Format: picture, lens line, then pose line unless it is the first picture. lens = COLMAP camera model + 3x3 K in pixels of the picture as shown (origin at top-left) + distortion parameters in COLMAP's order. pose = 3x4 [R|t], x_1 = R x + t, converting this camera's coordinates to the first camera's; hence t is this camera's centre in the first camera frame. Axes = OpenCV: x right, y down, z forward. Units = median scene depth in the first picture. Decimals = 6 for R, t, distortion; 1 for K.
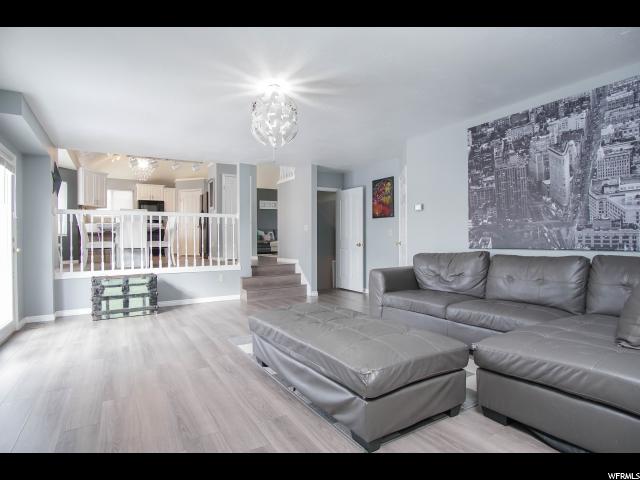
lens RADIAL K [[349.6, 0, 317.6], [0, 349.6, 241.9], [0, 0, 1]] dist [-0.022345, 0.006310]
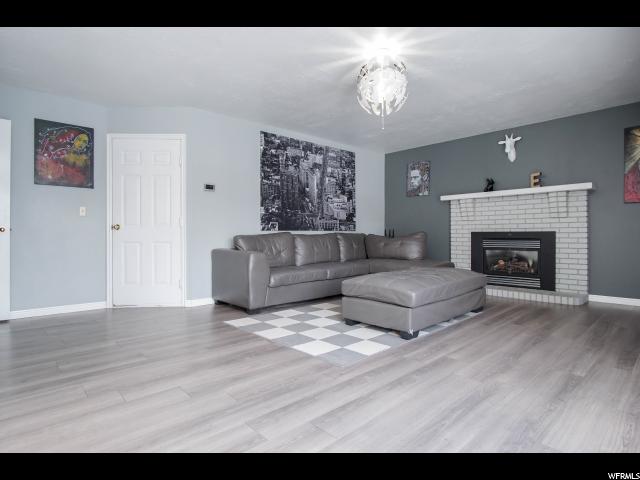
lens RADIAL K [[349.6, 0, 316.6], [0, 349.6, 236.1], [0, 0, 1]] dist [-0.022345, 0.006310]
pose [[-0.215582, 0.007401, 0.976458, -0.913014], [0.018189, 0.999828, -0.003563, 0.051989], [-0.976316, 0.016993, -0.215680, 1.258923]]
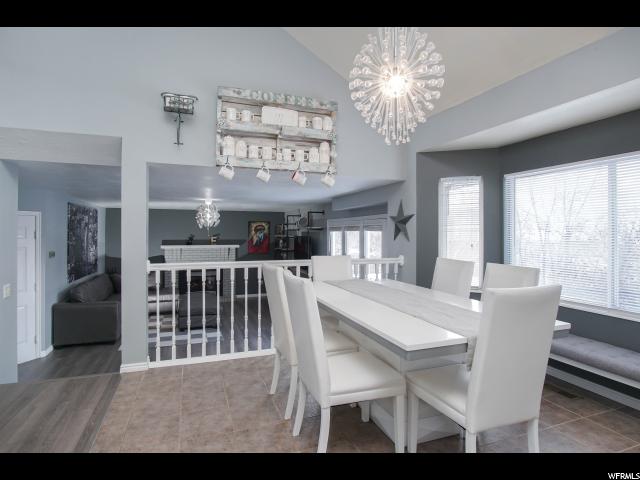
lens RADIAL K [[349.6, 0, 320.6], [0, 349.6, 236.3], [0, 0, 1]] dist [-0.022345, 0.006310]
pose [[-0.983659, -0.001877, 0.180030, -1.029359], [-0.001034, 0.999988, 0.004778, -0.223255], [-0.180037, 0.004513, -0.983650, 2.631339]]
